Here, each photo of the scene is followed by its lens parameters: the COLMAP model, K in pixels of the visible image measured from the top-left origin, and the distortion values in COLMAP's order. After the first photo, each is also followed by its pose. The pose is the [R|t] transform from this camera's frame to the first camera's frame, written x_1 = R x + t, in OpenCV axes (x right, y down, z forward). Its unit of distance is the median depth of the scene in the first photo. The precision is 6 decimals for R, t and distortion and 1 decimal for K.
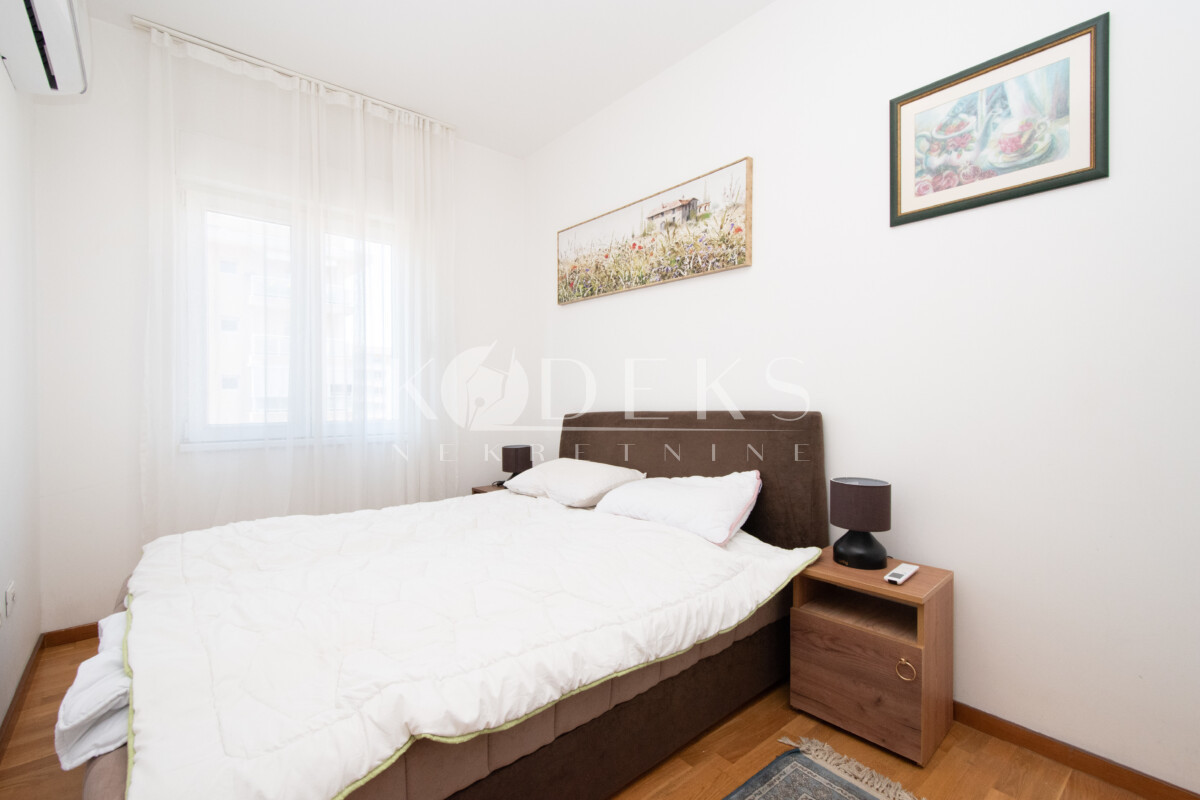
lens RADIAL K [[530.2, 0, 602.0], [0, 530.2, 399.4], [0, 0, 1]] dist [0.012584, -0.003513]
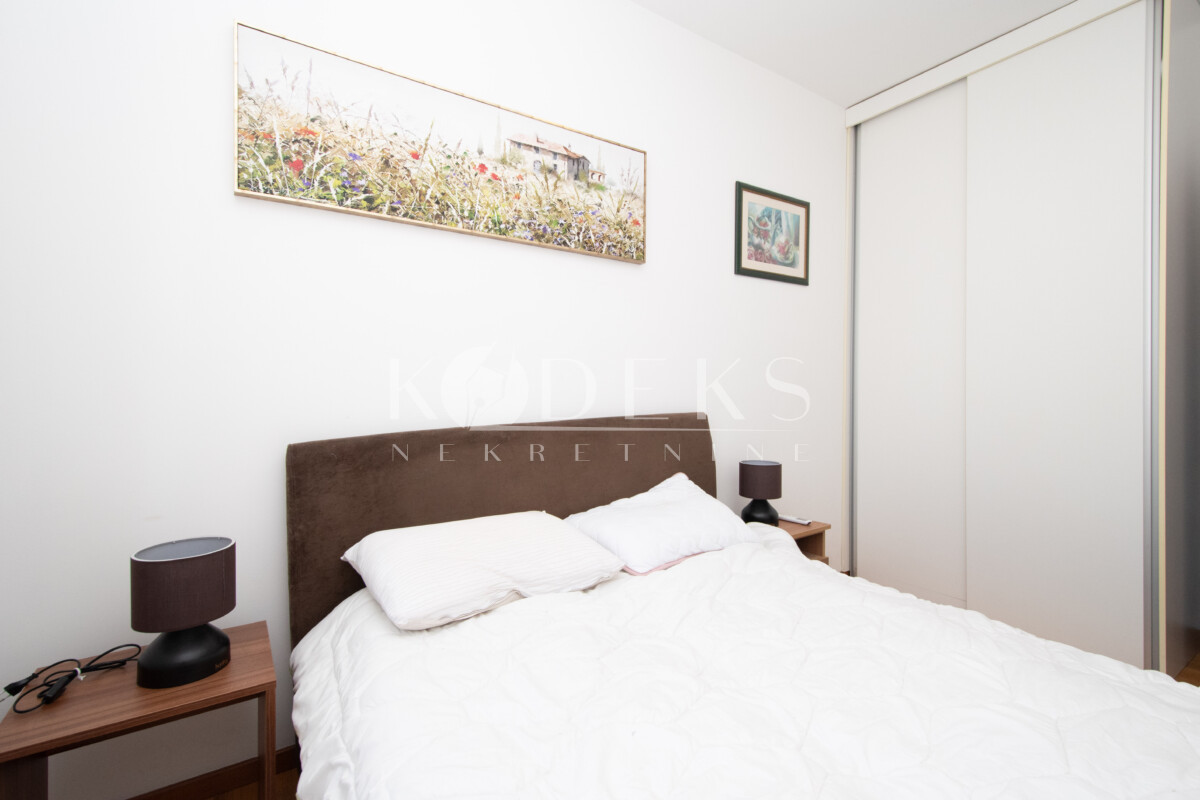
lens RADIAL K [[530.2, 0, 600.4], [0, 530.2, 392.5], [0, 0, 1]] dist [0.012584, -0.003513]
pose [[0.120496, -0.014043, 0.992615, -0.631647], [0.002500, 0.999901, 0.013843, -0.028063], [-0.992711, 0.000813, 0.120519, 0.867941]]
